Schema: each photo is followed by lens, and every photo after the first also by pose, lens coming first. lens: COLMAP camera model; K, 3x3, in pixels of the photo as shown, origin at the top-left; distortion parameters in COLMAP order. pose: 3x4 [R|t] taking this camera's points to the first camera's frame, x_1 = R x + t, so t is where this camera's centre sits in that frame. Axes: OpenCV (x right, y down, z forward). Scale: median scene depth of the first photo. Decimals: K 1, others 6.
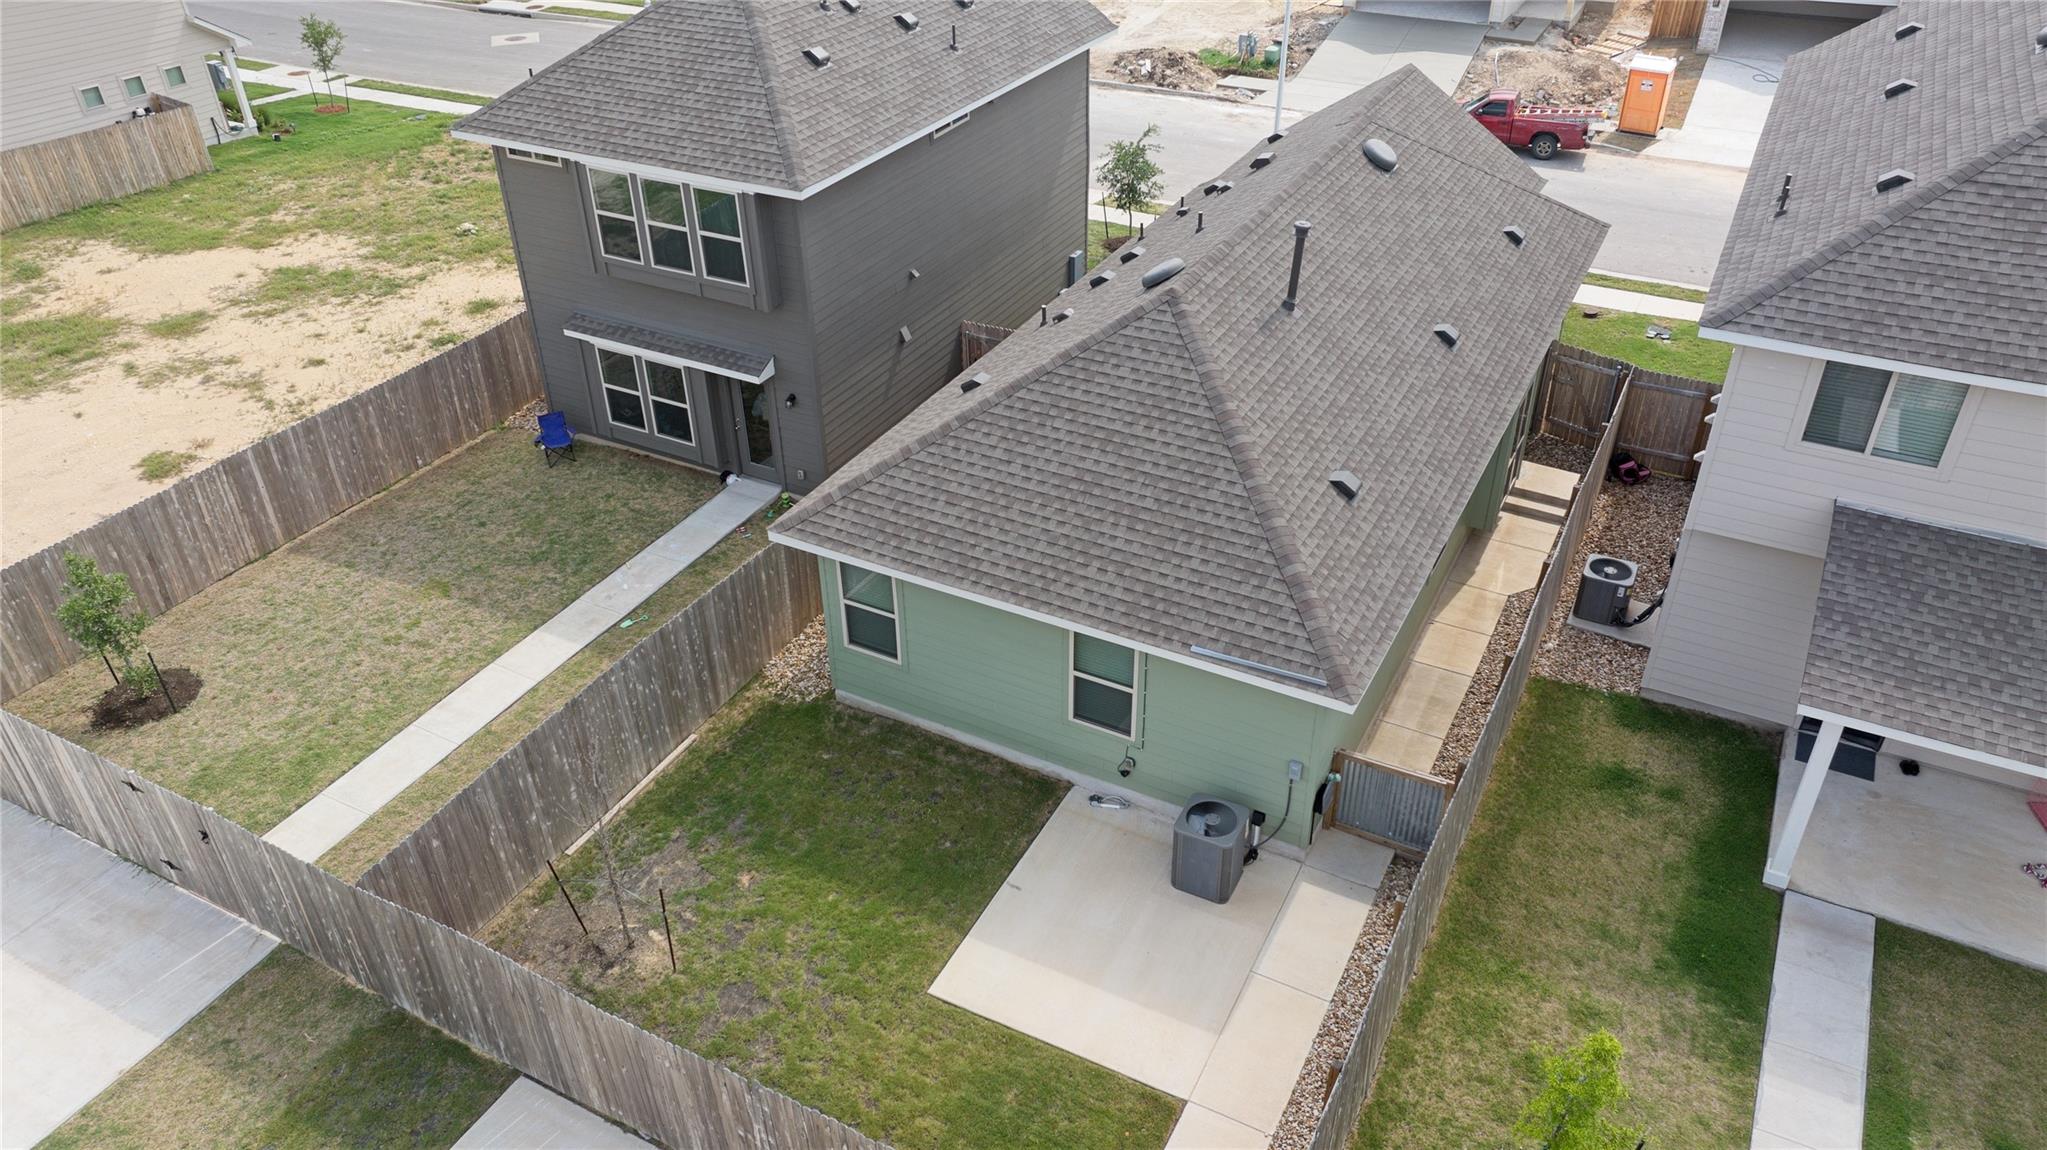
lens RADIAL K [[1435.9, 0, 1034.3], [0, 1435.9, 569.1], [0, 0, 1]] dist [-0.019532, 0.032749]
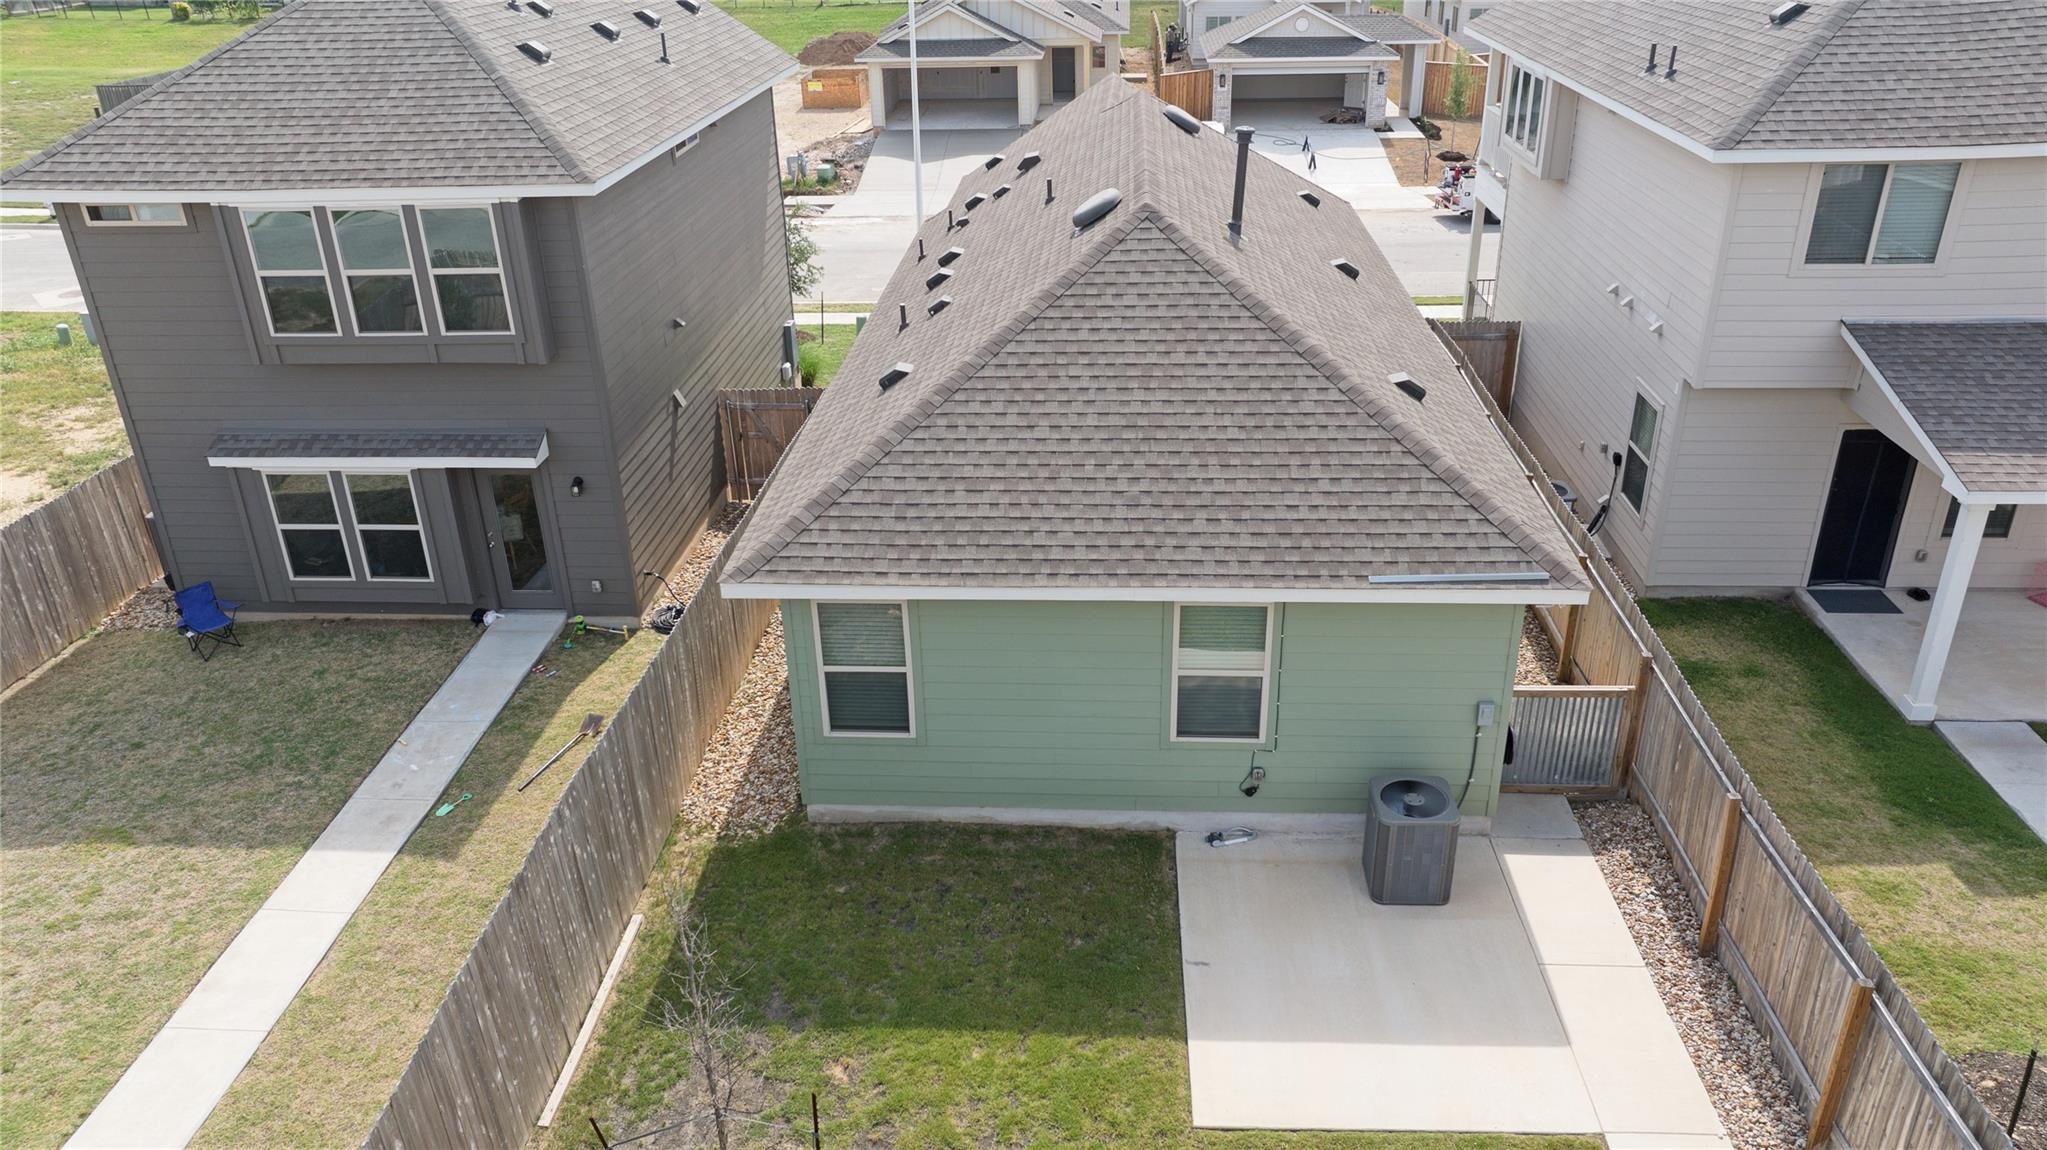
lens RADIAL K [[1439.0, 0, 1029.9], [0, 1439.0, 567.6], [0, 0, 1]] dist [-0.031790, 0.036685]
pose [[0.912097, -0.188865, 0.363882, -0.280656], [0.239326, 0.965926, -0.098544, 0.066615], [-0.332871, 0.176968, 0.926218, 0.269087]]
